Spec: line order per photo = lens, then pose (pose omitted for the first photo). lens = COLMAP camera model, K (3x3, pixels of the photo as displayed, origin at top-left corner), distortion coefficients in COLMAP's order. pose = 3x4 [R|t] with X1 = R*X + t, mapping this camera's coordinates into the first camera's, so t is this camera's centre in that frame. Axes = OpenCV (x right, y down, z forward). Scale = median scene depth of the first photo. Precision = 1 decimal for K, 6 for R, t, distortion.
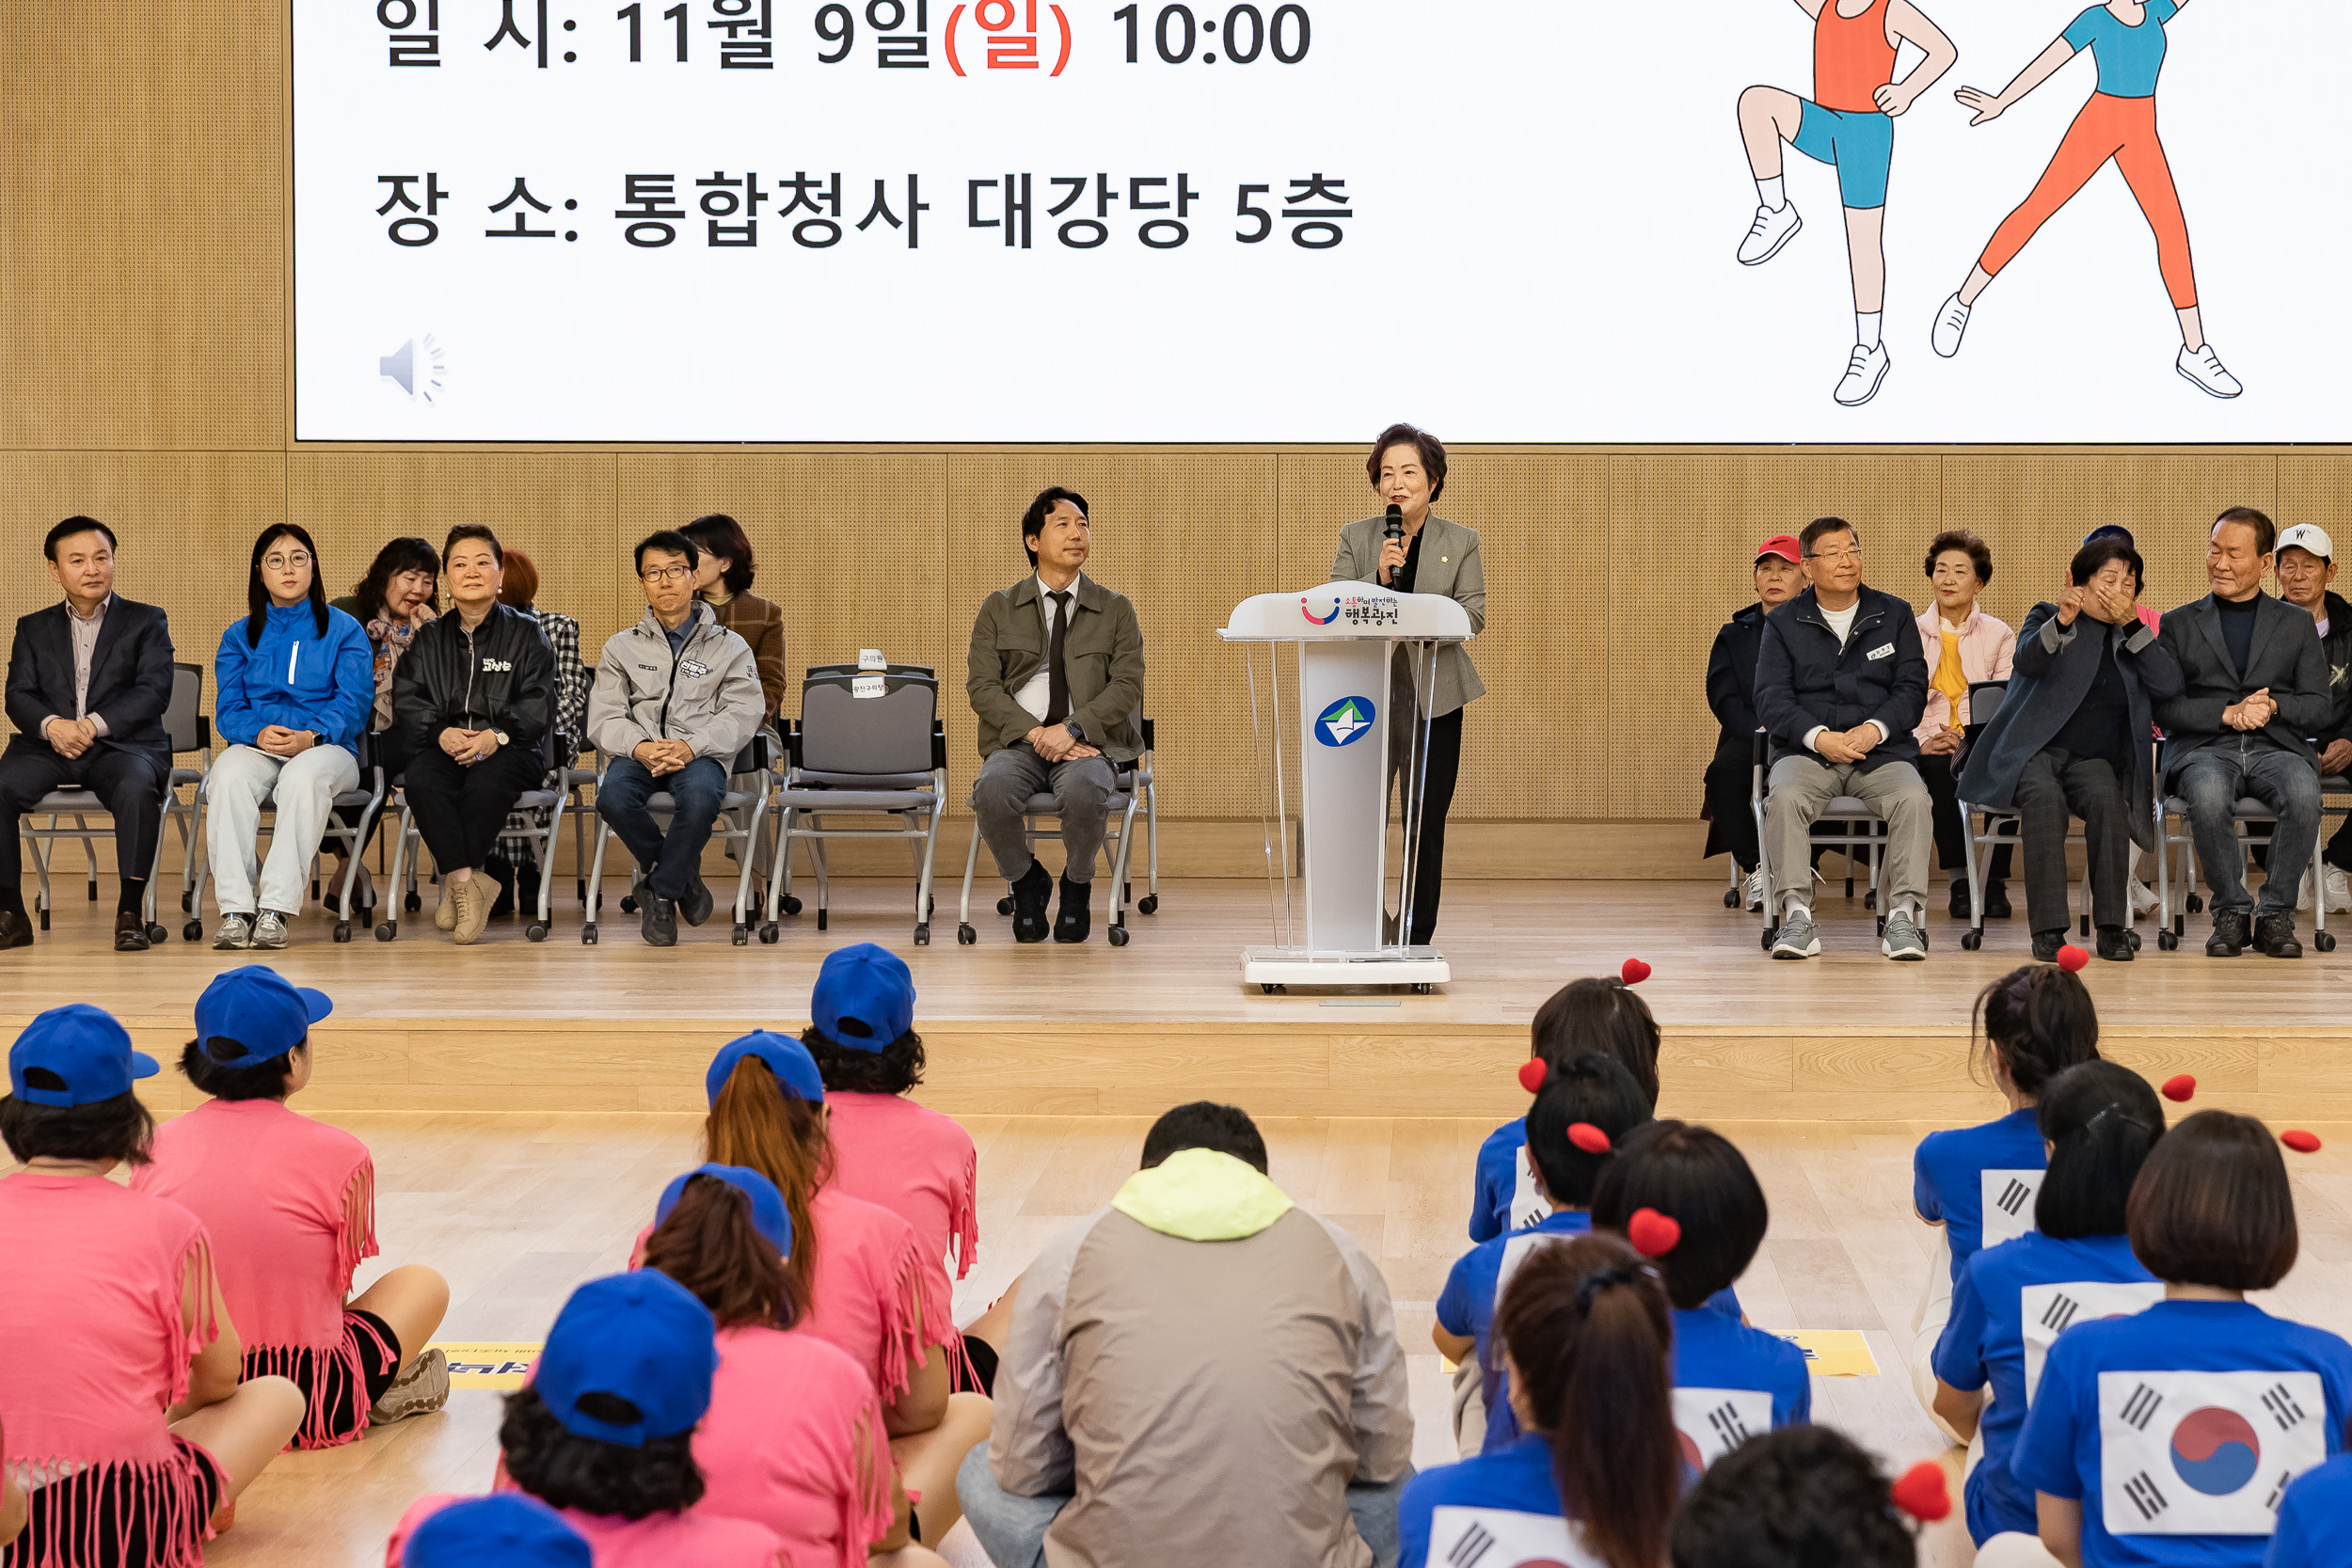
lens RADIAL K [[4989.3, 0, 1213.2], [0, 4989.3, 709.6], [0, 0, 1]] dist [0.090084, 0.173102]
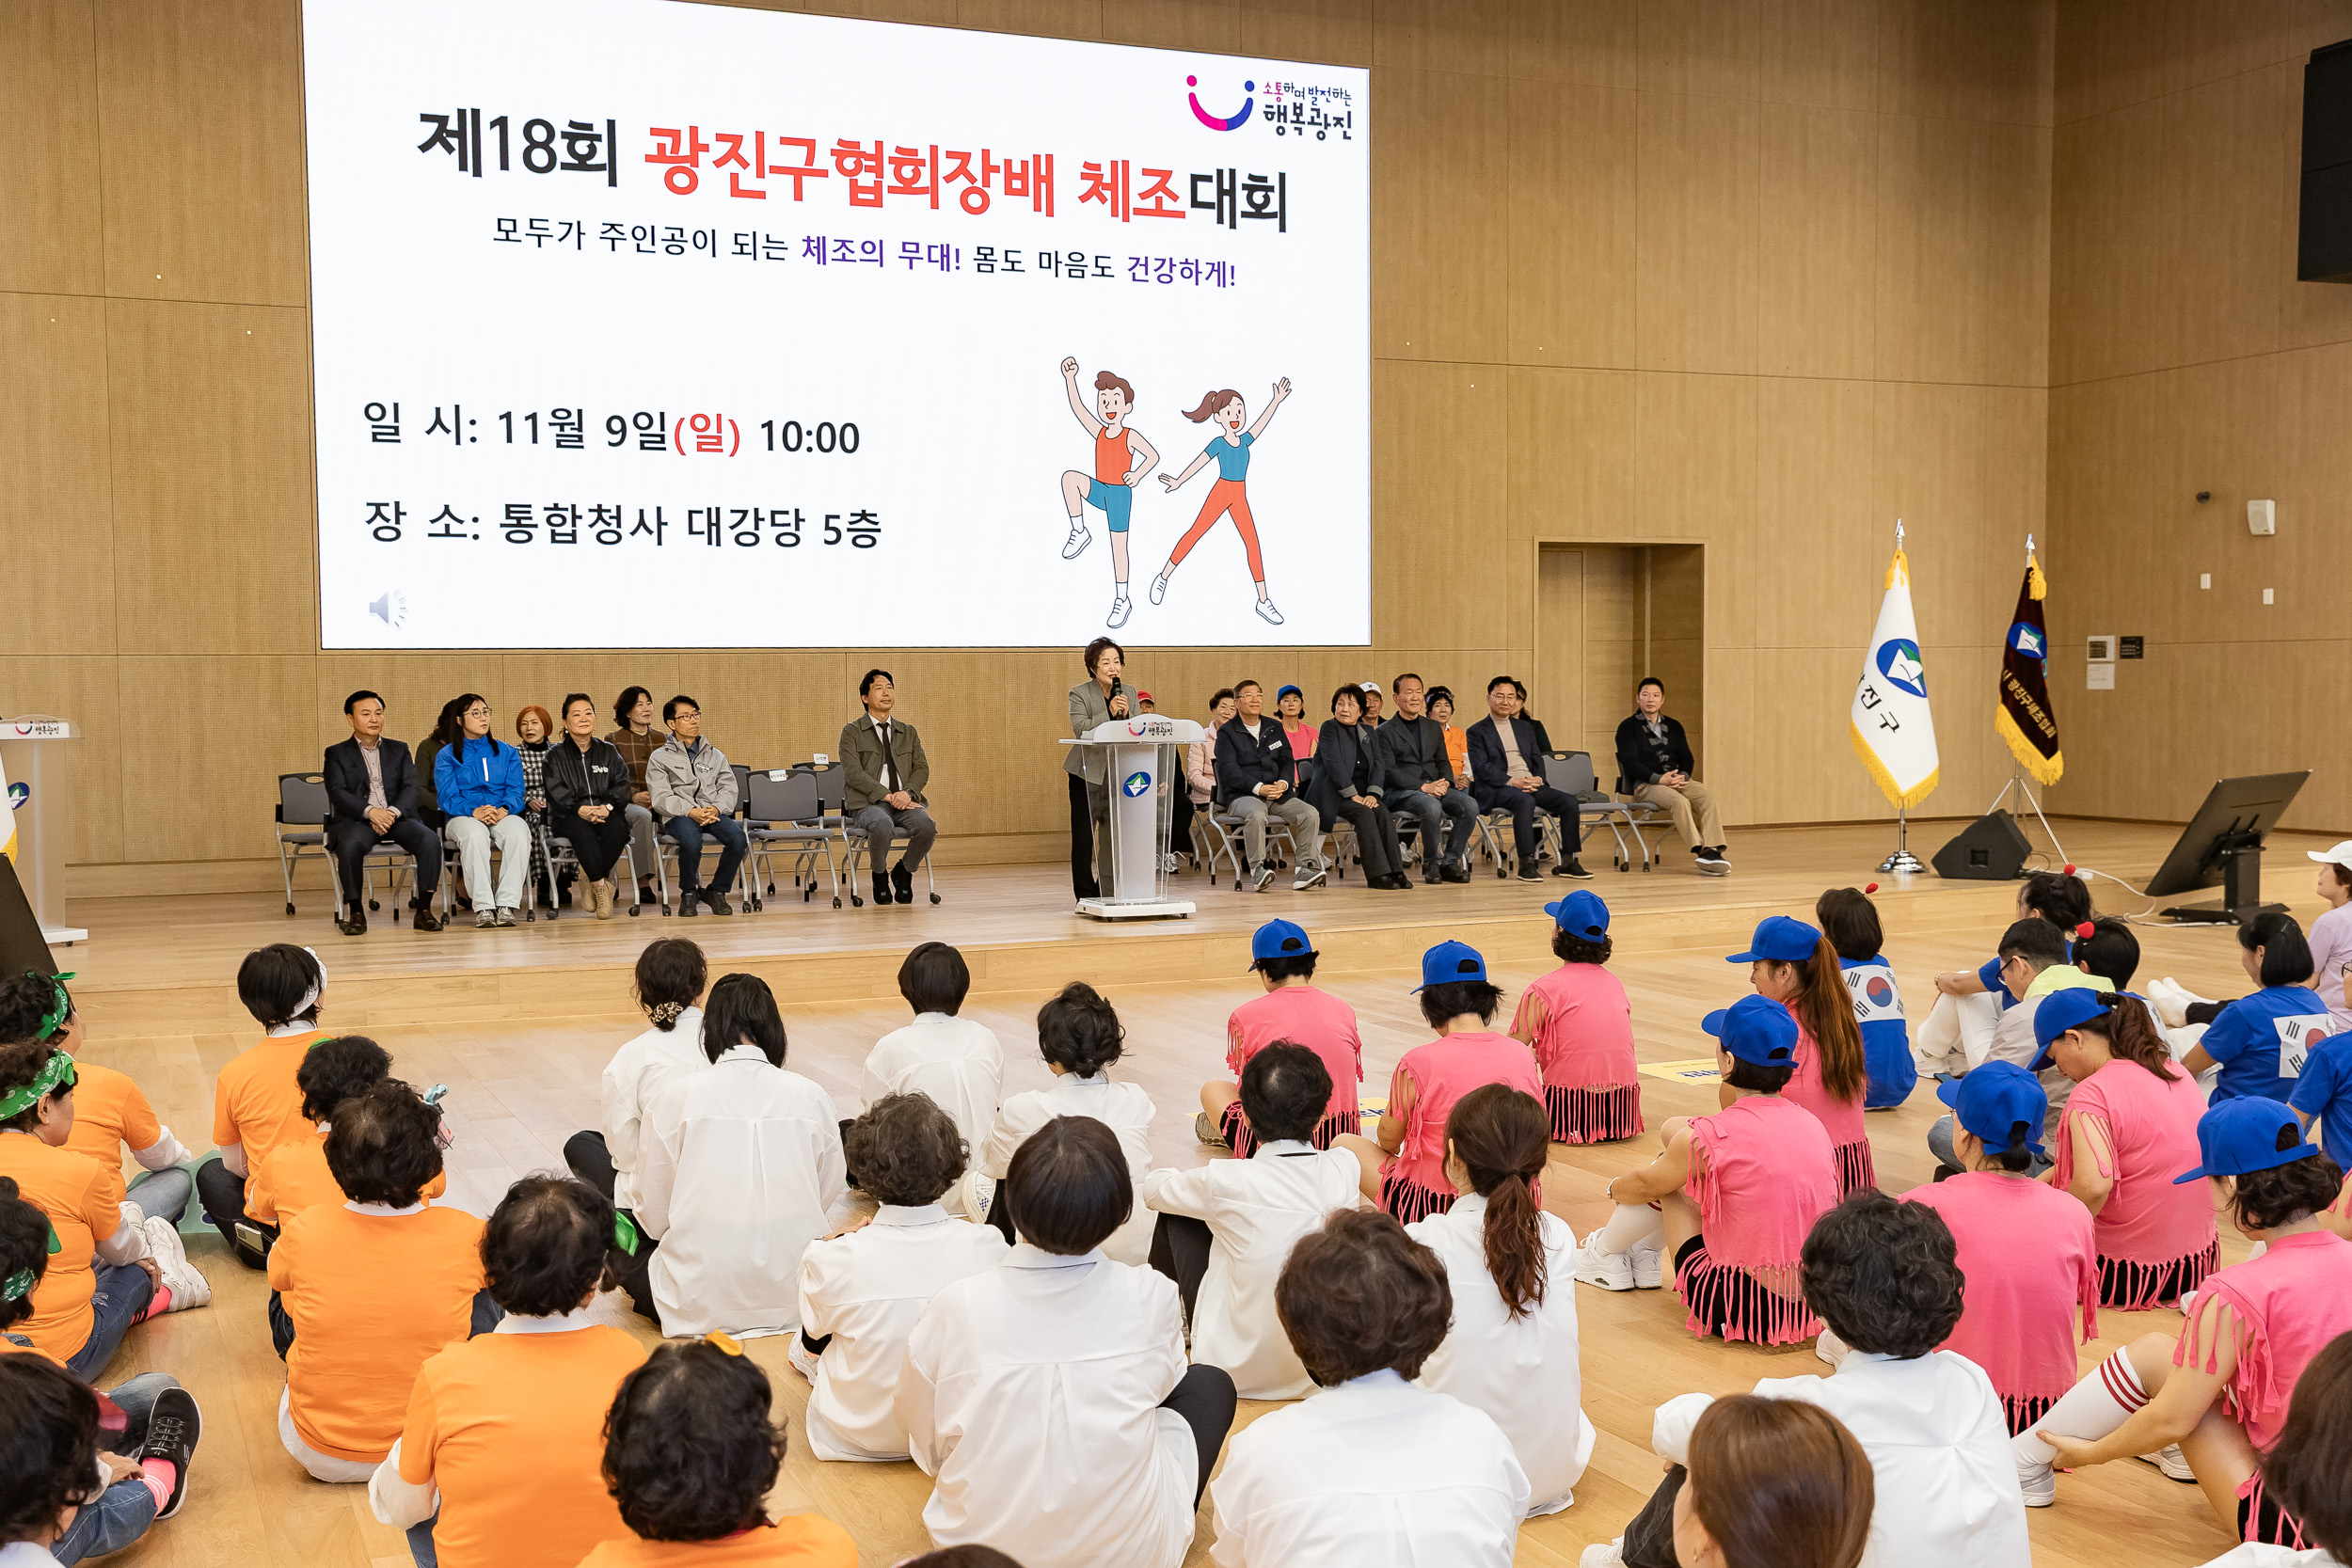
lens RADIAL K [[2463.0, 0, 1070.5], [0, 2463.0, 840.8], [0, 0, 1]] dist [0.013657, 0.029688]
pose [[0.916216, -0.036311, 0.399036, -0.295502], [0.026788, 0.999208, 0.029417, -0.003671], [-0.399788, -0.016263, 0.916463, 0.078054]]
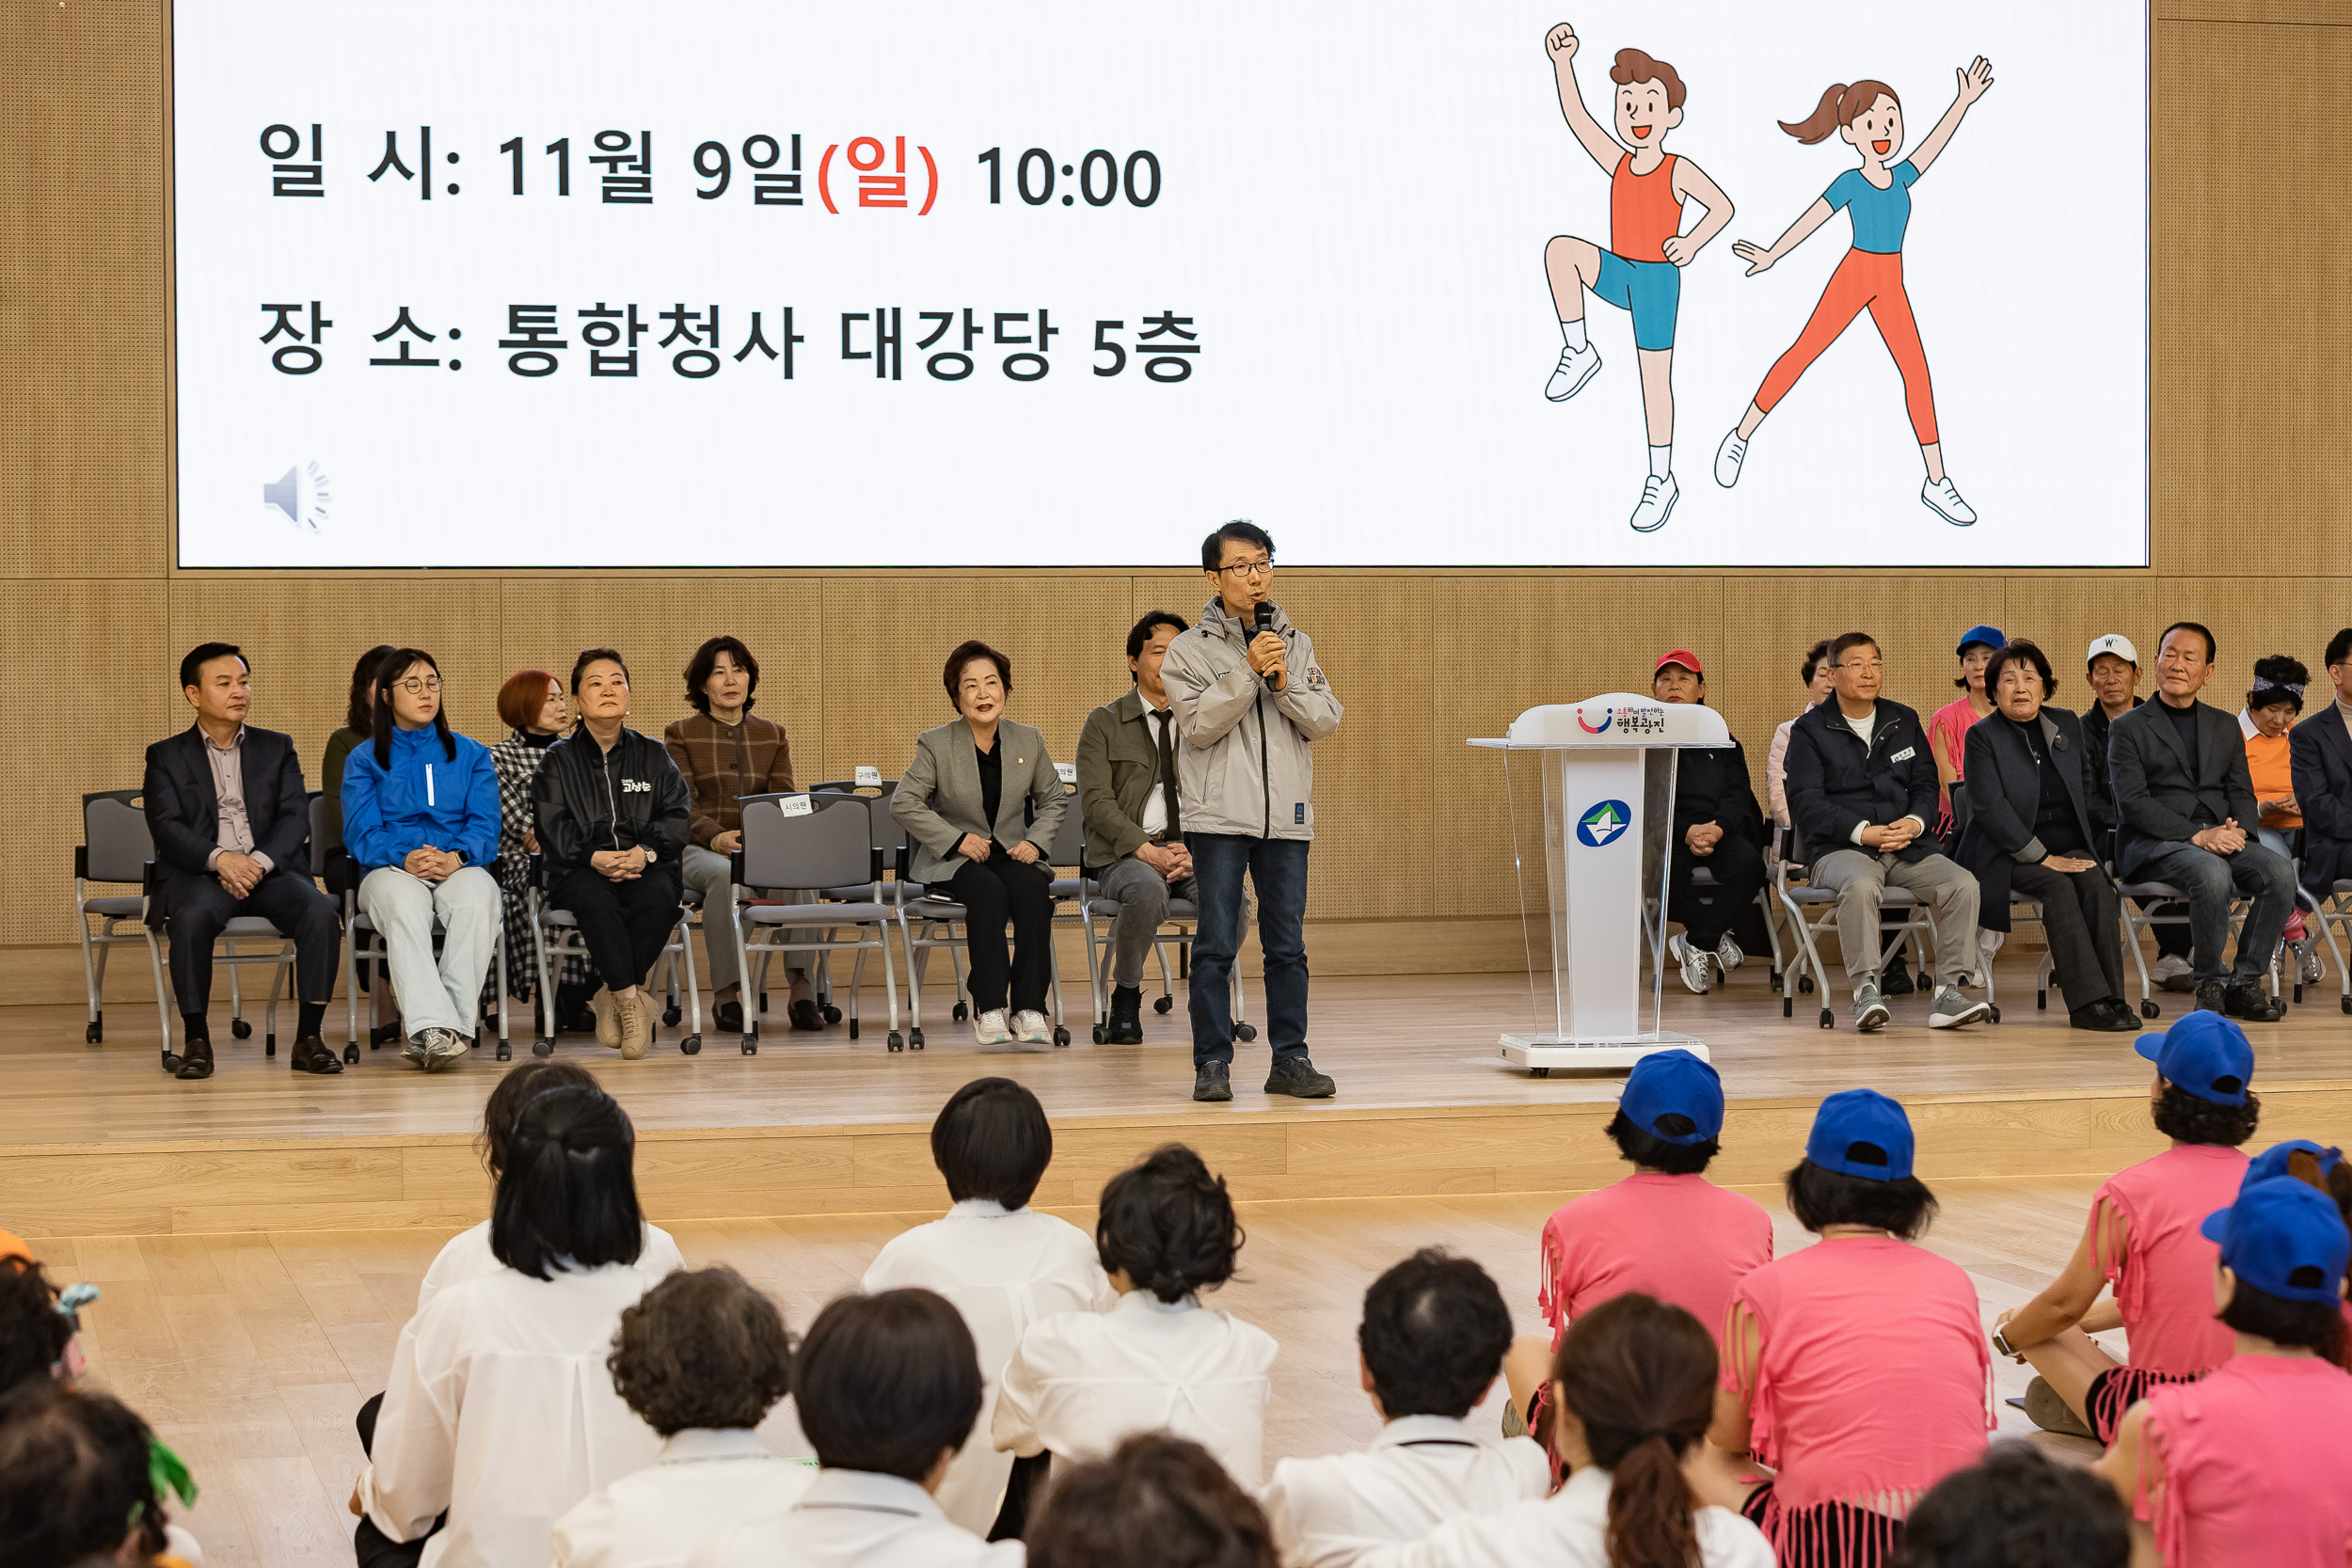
lens RADIAL K [[4933.0, 0, 1176.0], [0, 4933.0, 784.0], [0, 0, 1]] dist [-0.015511, -0.024896]
pose [[0.960208, -0.014865, 0.278892, -0.269163], [0.017554, 0.999820, -0.007147, -0.000099], [-0.278735, 0.011758, 0.960296, 0.000978]]
